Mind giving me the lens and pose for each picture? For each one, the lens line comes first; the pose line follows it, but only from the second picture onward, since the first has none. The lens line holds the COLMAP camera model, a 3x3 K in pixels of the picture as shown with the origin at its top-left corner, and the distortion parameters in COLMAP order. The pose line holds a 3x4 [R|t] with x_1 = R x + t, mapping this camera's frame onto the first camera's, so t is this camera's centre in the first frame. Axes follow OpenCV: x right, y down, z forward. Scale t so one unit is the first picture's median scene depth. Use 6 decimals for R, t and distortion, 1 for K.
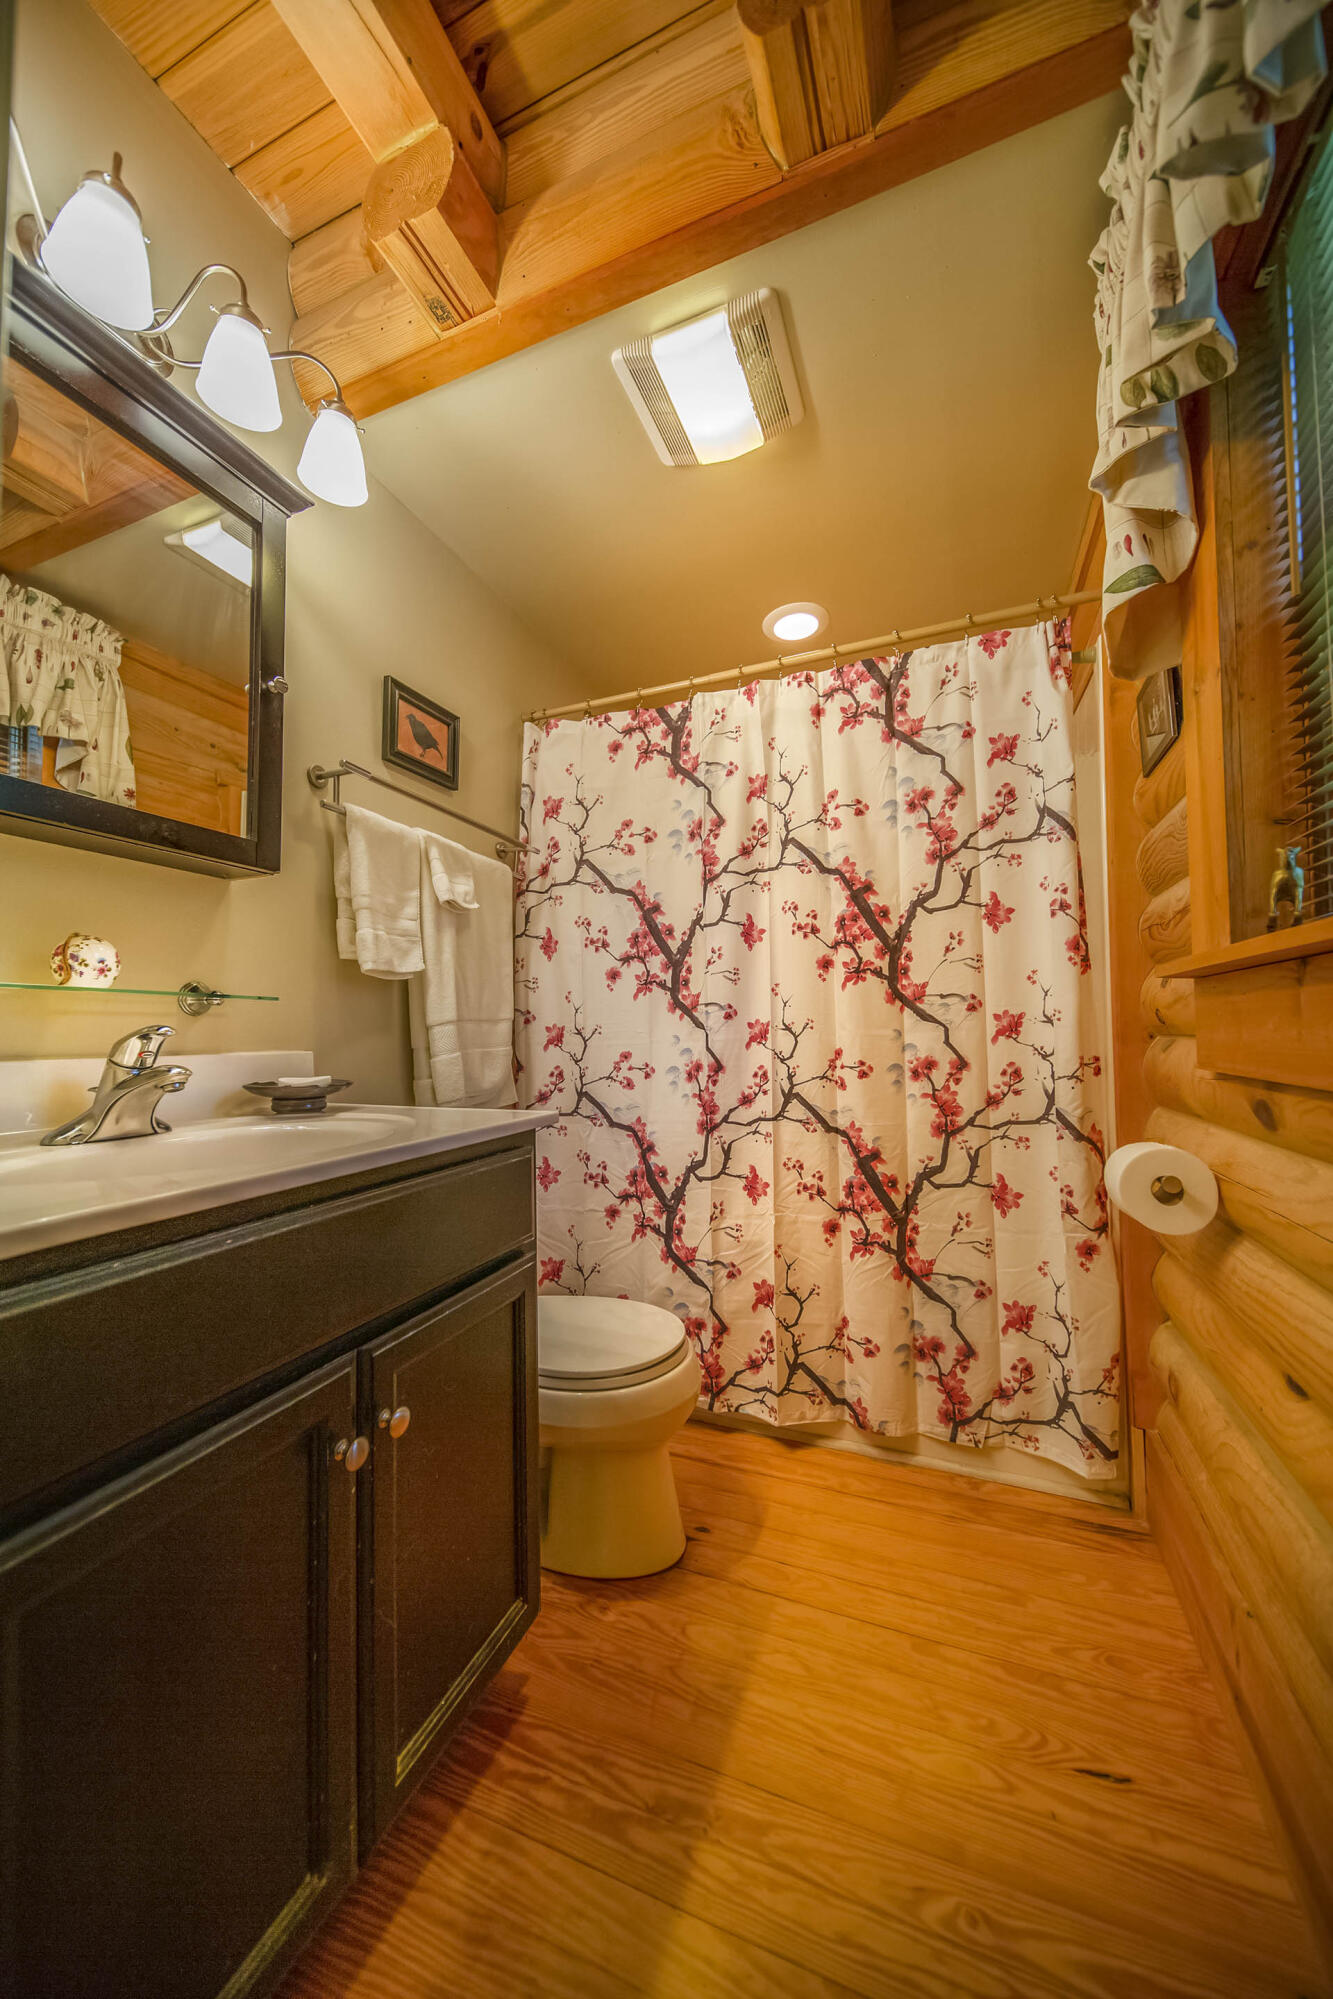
lens RADIAL K [[699.4, 0, 666.5], [0, 699.4, 999.5], [0, 0, 1]] dist [-0.007410, -0.000067]
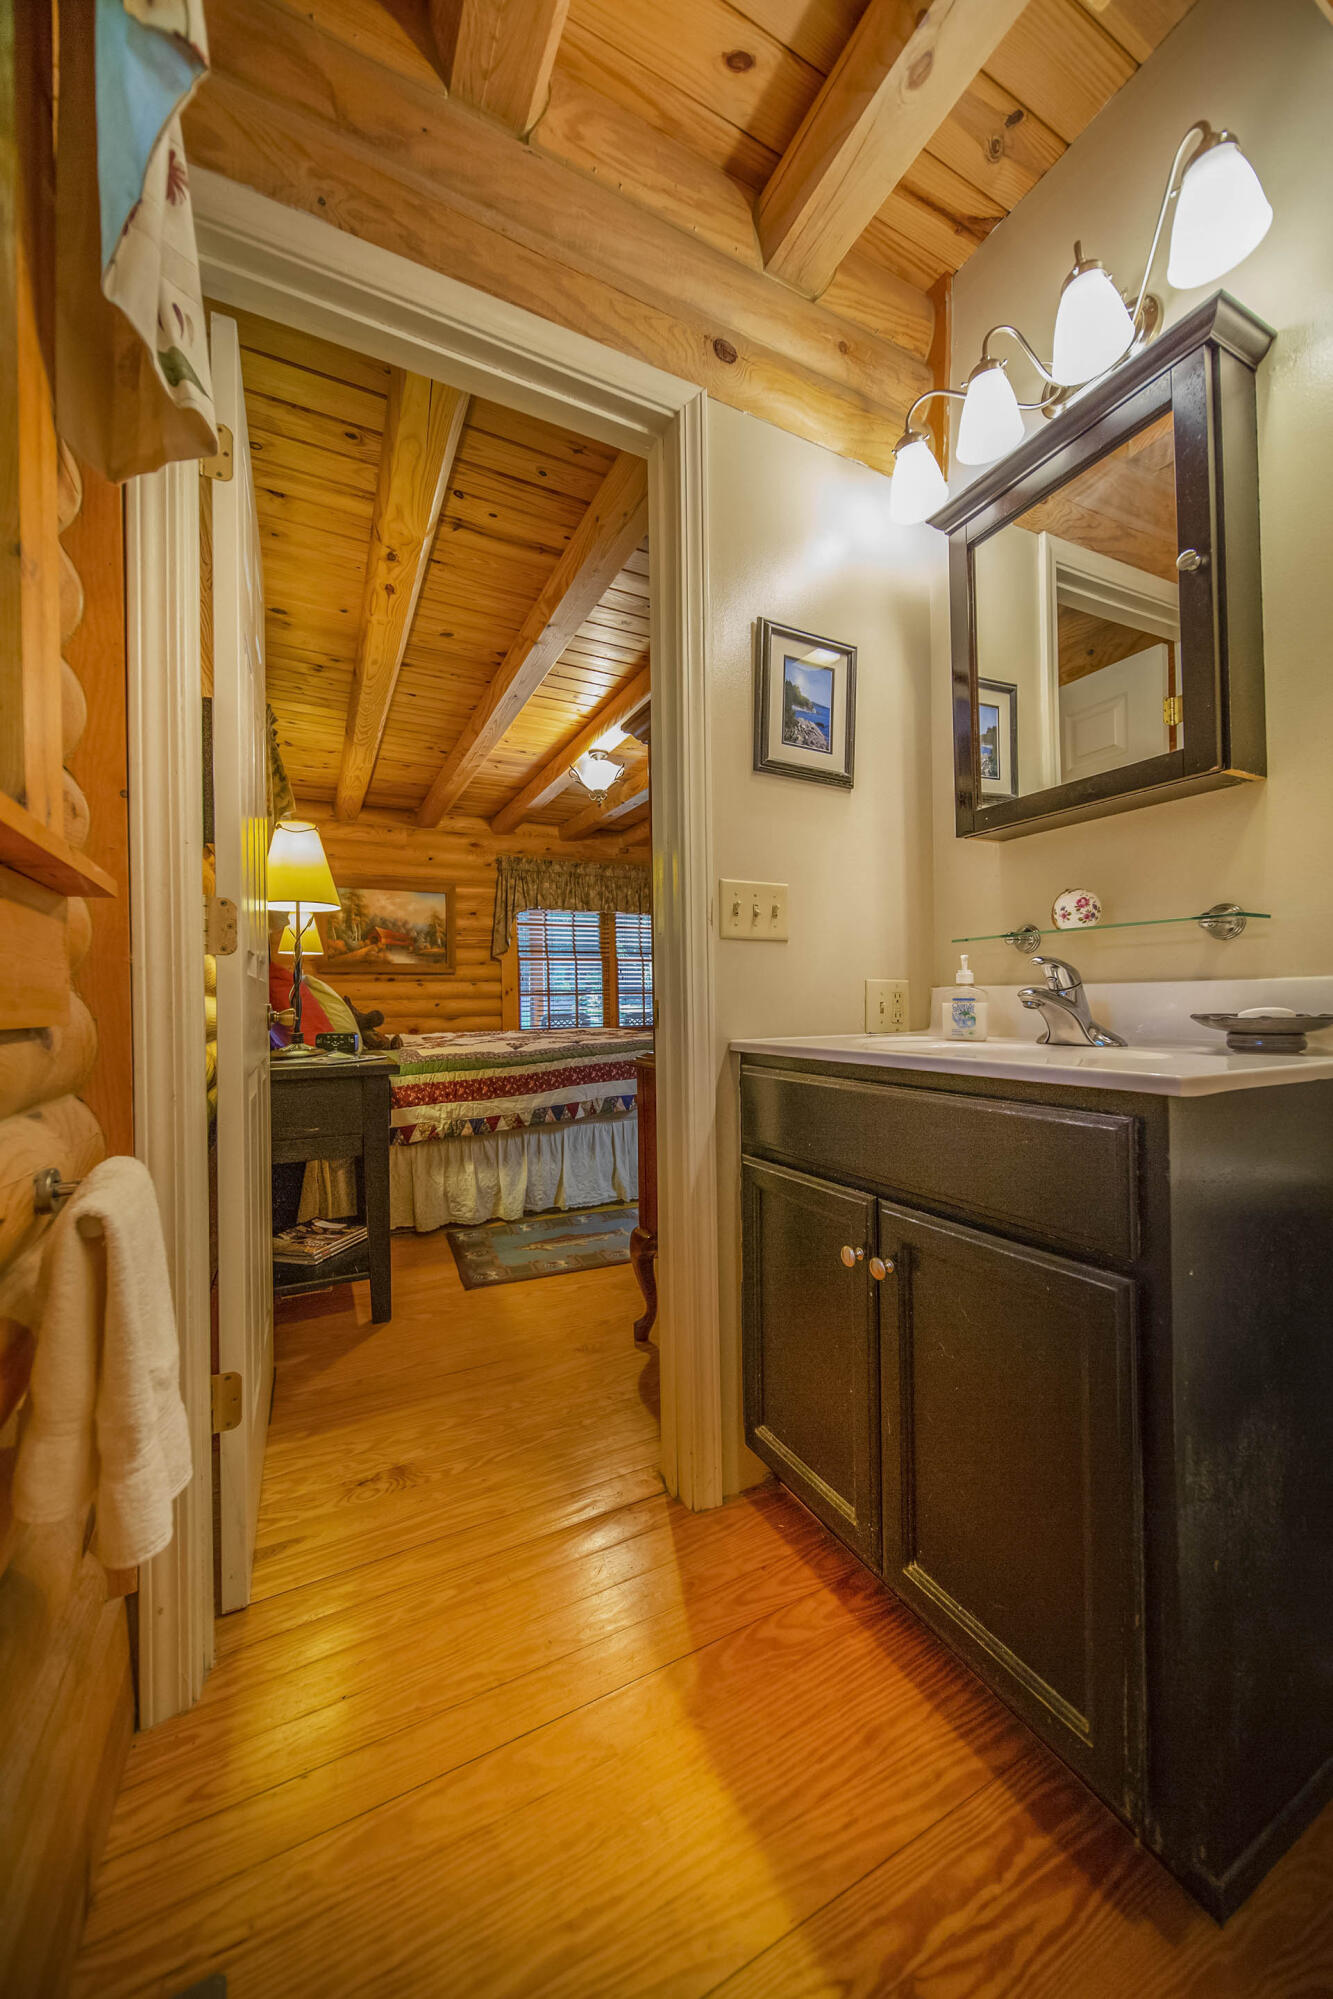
lens RADIAL K [[699.4, 0, 666.5], [0, 699.4, 999.5], [0, 0, 1]] dist [-0.007410, -0.000067]
pose [[-0.655781, 0.016986, -0.754760, 0.684794], [0.051127, 0.998451, -0.021952, 0.108637], [0.753218, -0.052984, -0.655634, 1.321658]]
